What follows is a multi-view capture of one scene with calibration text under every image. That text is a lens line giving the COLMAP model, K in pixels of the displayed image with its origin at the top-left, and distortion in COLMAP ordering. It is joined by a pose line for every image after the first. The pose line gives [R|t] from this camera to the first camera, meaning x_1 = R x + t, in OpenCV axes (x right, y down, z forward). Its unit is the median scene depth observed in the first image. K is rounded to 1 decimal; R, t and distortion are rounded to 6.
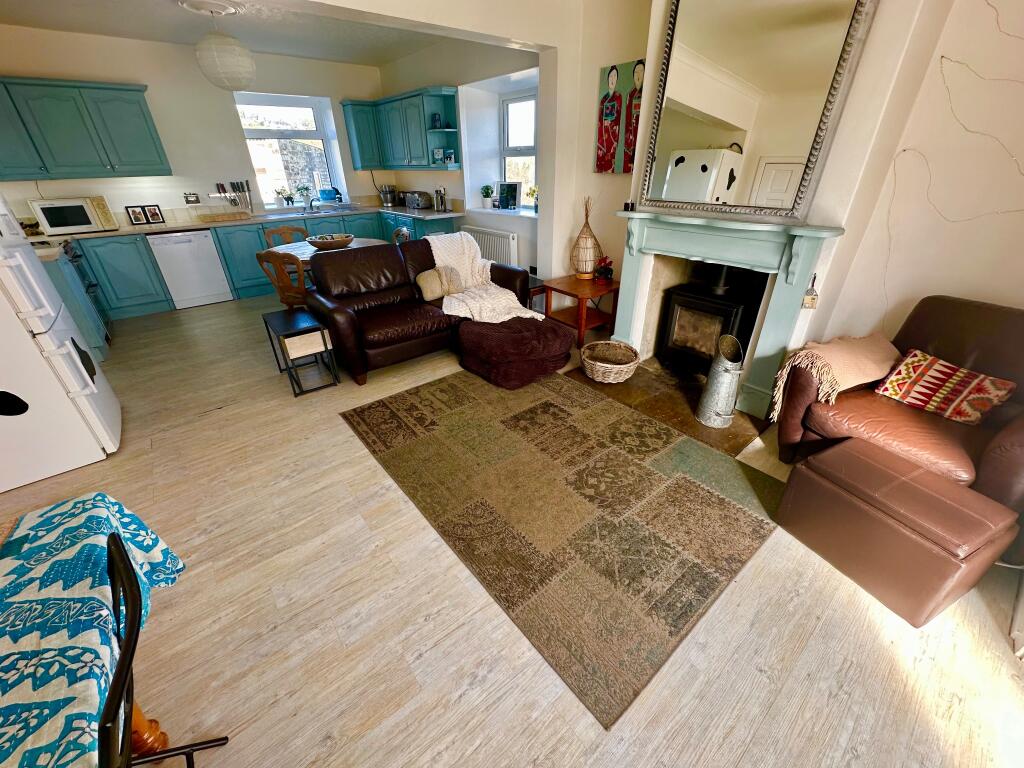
lens RADIAL K [[407.4, 0, 510.1], [0, 407.4, 385.9], [0, 0, 1]] dist [-0.001271, 0.000114]
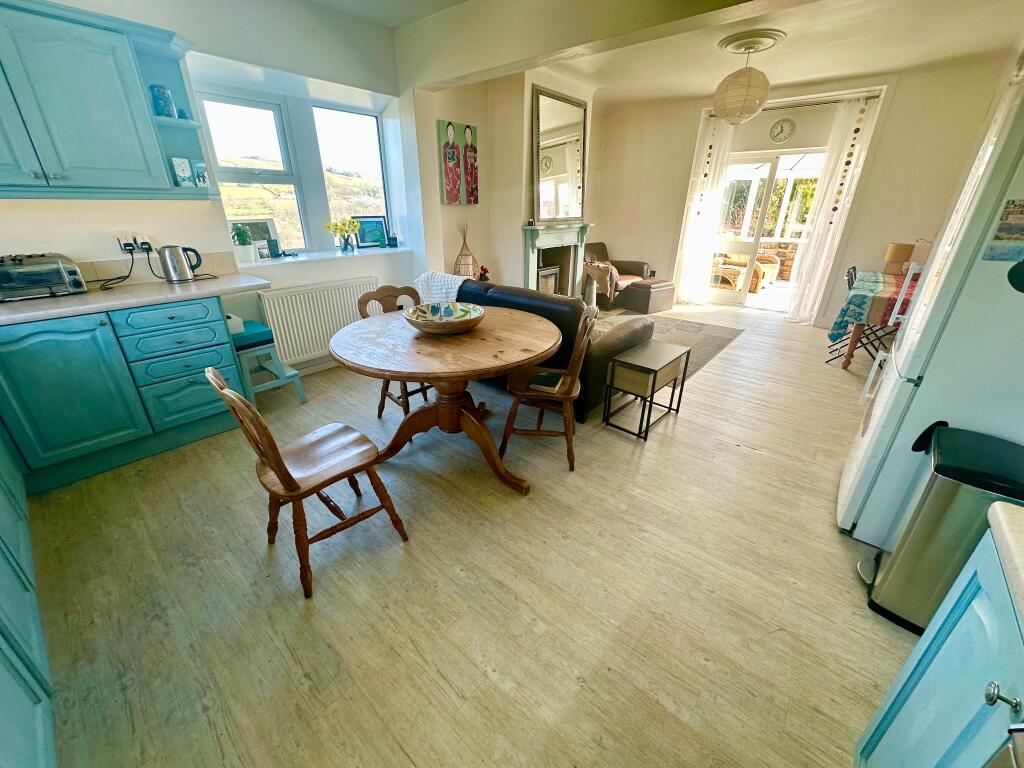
lens RADIAL K [[407.4, 0, 512.2], [0, 407.4, 383.7], [0, 0, 1]] dist [-0.001271, 0.000114]
pose [[-0.179409, -0.385927, 0.904916, -1.197844], [0.472465, 0.773017, 0.423346, -0.579739], [-0.862896, 0.503493, 0.043650, 1.144177]]
